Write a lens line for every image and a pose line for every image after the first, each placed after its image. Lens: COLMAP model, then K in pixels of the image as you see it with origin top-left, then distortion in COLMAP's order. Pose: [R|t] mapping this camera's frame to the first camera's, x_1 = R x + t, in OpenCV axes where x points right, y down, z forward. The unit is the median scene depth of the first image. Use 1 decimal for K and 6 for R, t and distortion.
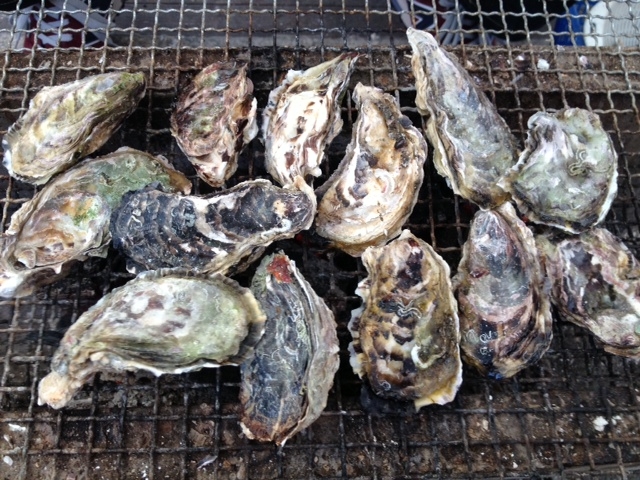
lens RADIAL K [[601.9, 0, 335.3], [0, 601.9, 241.8], [0, 0, 1]] dist [0.136473, -0.341893]
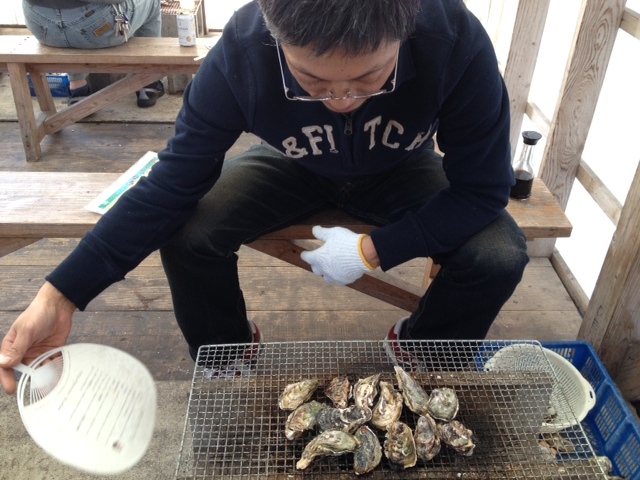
lens RADIAL K [[601.9, 0, 335.3], [0, 601.9, 241.8], [0, 0, 1]] dist [0.136473, -0.341893]
pose [[0.999798, -0.018802, 0.007065, -0.247245], [0.019605, 0.837030, -0.546806, 1.017868], [0.004367, 0.546834, 0.837230, -2.468430]]
